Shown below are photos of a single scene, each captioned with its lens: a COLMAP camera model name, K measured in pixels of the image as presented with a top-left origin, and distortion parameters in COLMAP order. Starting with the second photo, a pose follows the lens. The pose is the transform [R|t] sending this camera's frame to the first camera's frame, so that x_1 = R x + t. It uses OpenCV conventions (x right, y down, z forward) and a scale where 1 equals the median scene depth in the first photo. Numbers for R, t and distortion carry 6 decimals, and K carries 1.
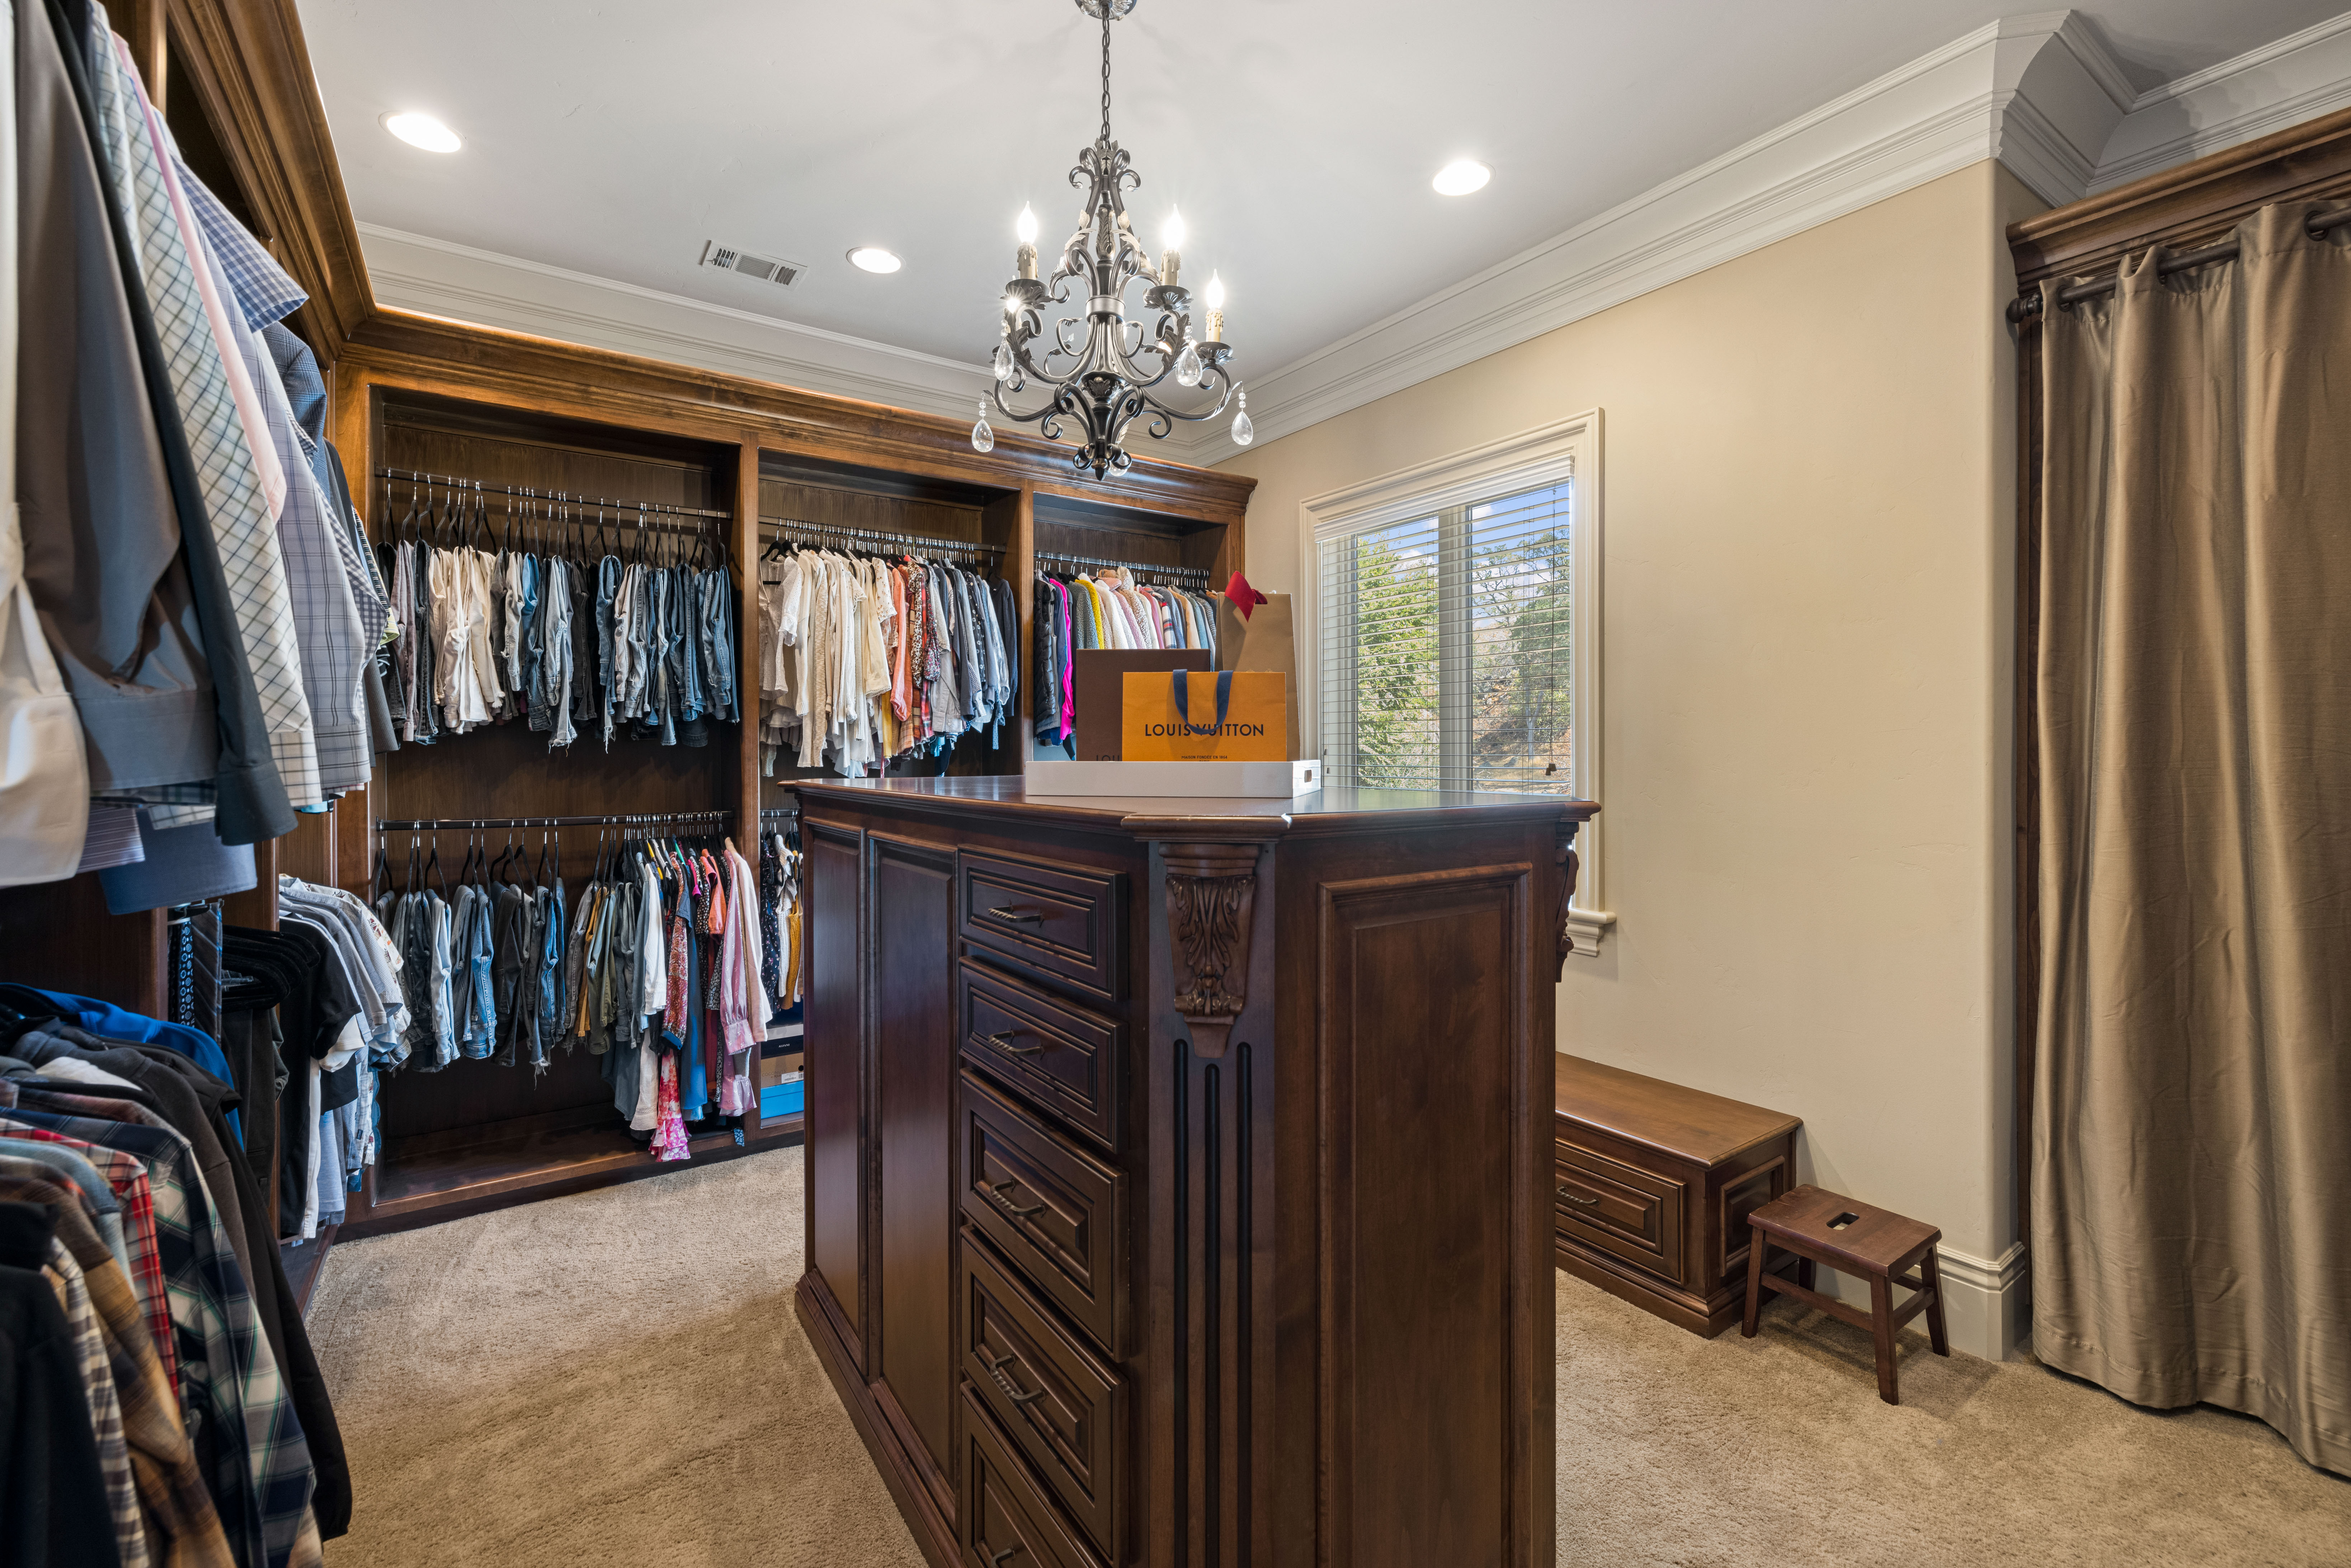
lens RADIAL K [[994.1, 0, 1180.2], [0, 994.1, 763.8], [0, 0, 1]] dist [0.000992, -0.000351]
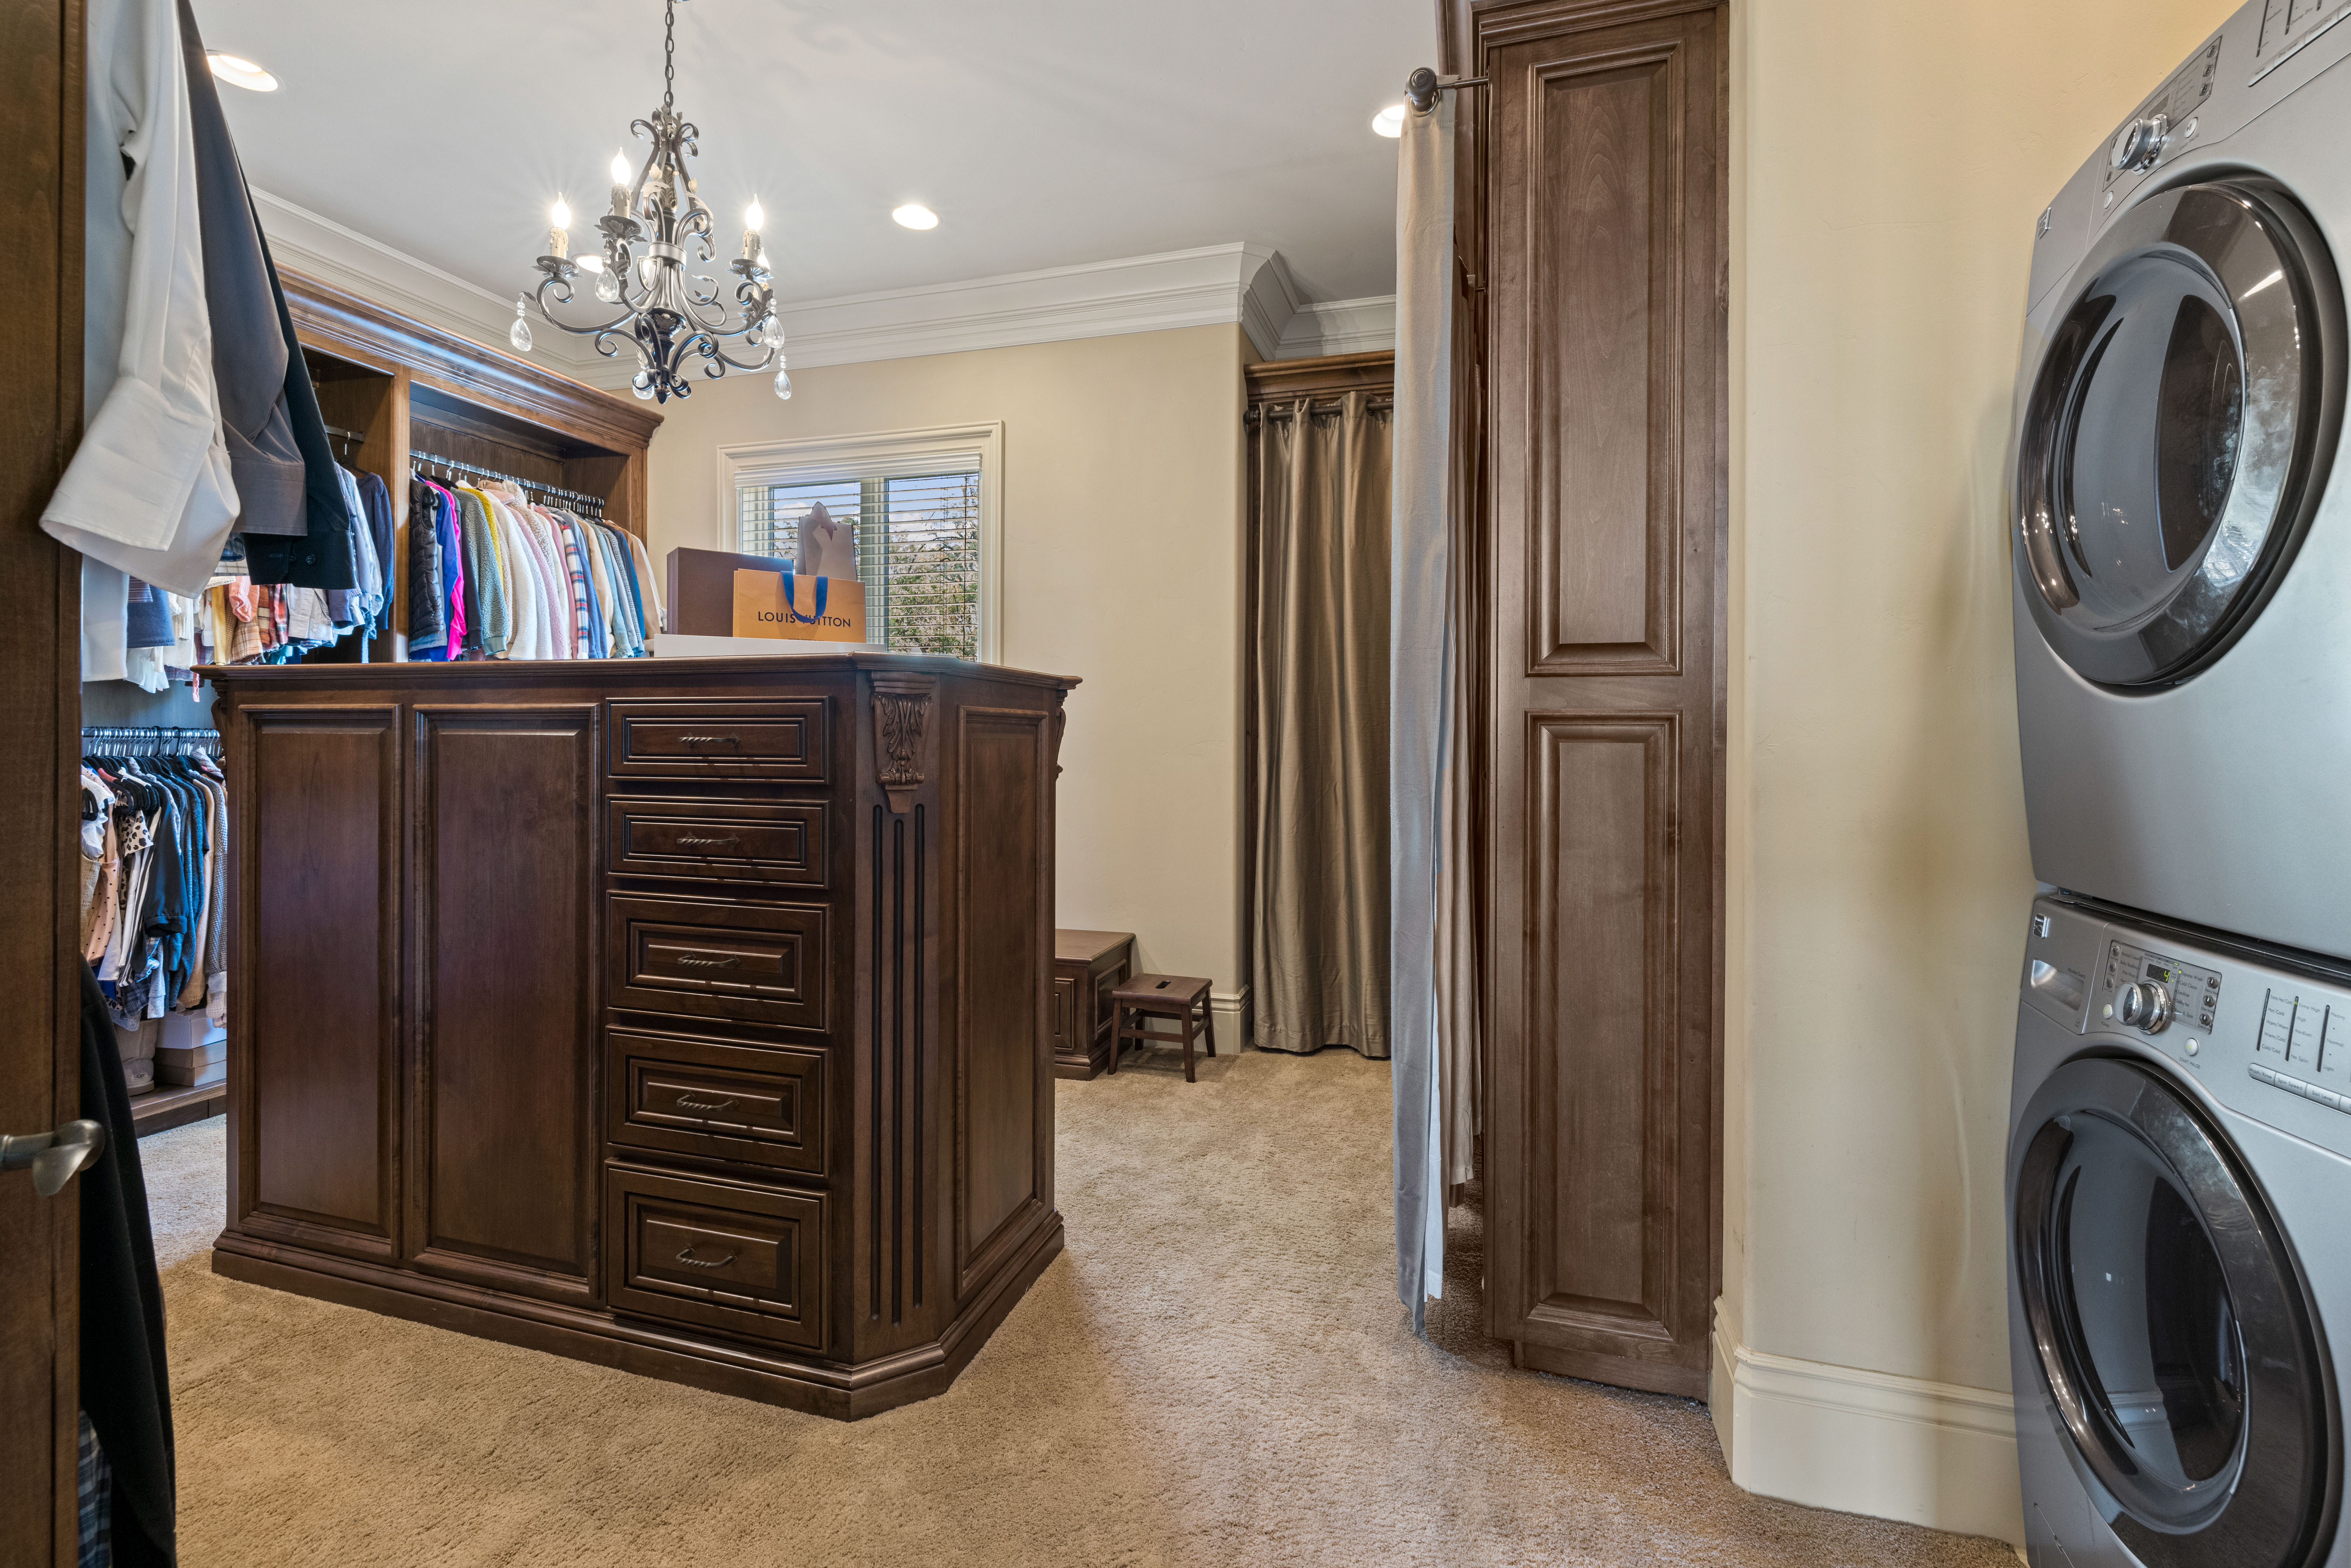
lens RADIAL K [[991.3, 0, 1181.5], [0, 991.3, 749.7], [0, 0, 1]] dist [0.000311, -0.000157]
pose [[0.781027, -0.002341, 0.624493, -0.290351], [-0.001736, 0.999981, 0.005920, 0.092224], [-0.624495, -0.005708, 0.781008, -0.232137]]
